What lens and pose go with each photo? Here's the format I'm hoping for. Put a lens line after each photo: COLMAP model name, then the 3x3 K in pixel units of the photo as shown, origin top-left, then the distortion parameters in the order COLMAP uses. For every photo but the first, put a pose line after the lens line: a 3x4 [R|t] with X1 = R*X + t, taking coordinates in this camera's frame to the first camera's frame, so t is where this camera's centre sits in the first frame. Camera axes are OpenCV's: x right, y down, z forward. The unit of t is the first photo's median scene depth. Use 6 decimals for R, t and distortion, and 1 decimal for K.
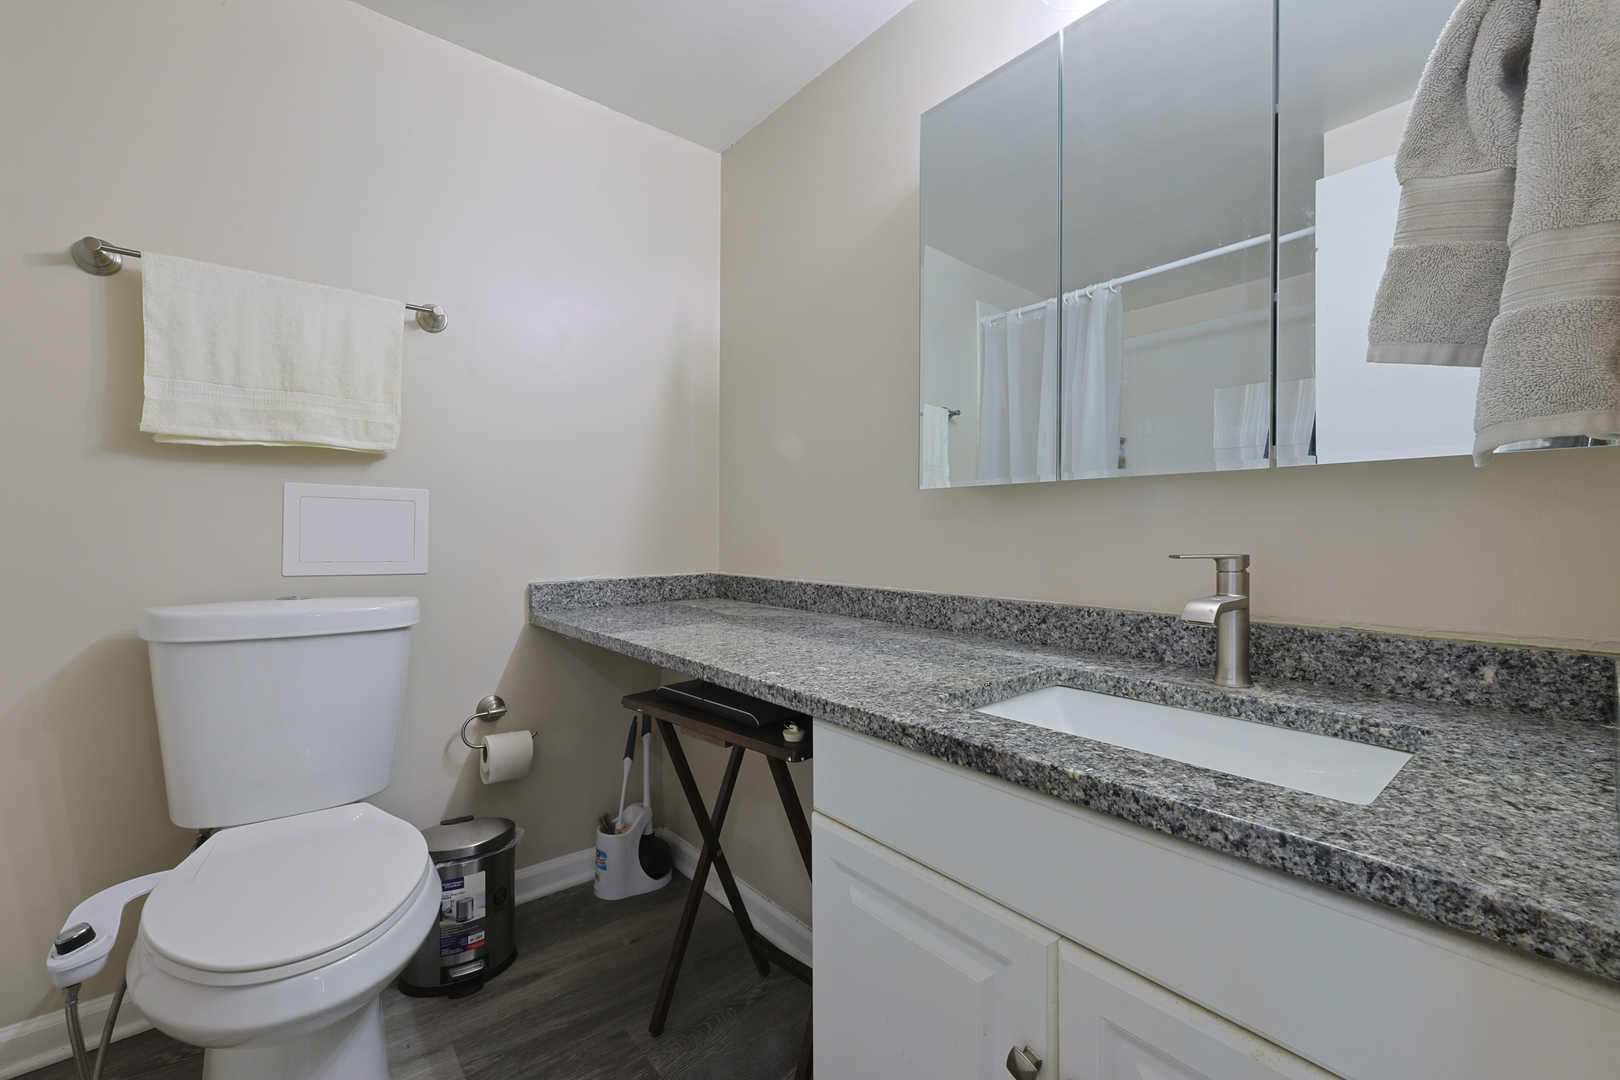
lens RADIAL K [[679.5, 0, 799.1], [0, 679.5, 534.2], [0, 0, 1]] dist [0.000375, 0.000253]
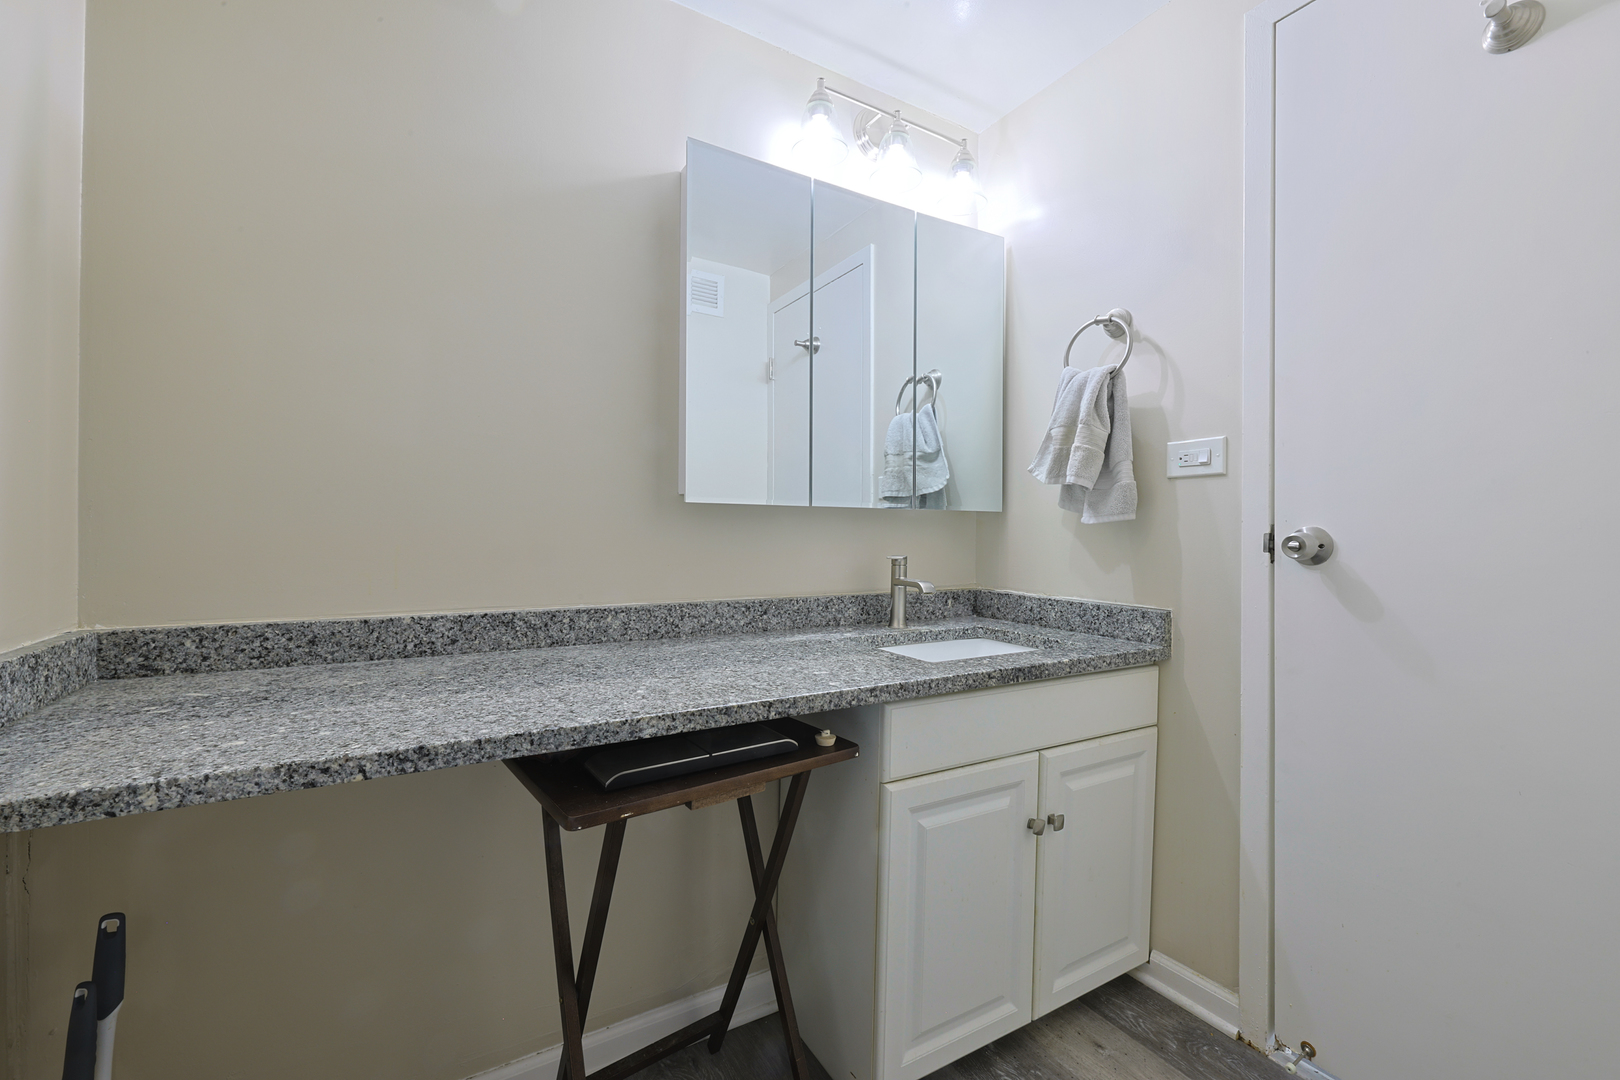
lens RADIAL K [[679.5, 0, 798.8], [0, 679.5, 538.4], [0, 0, 1]] dist [0.000375, 0.000253]
pose [[0.144857, -0.005493, 0.989437, -0.852136], [-0.003339, 0.999976, 0.006040, -0.019003], [-0.989447, -0.004179, 0.144836, 0.717006]]
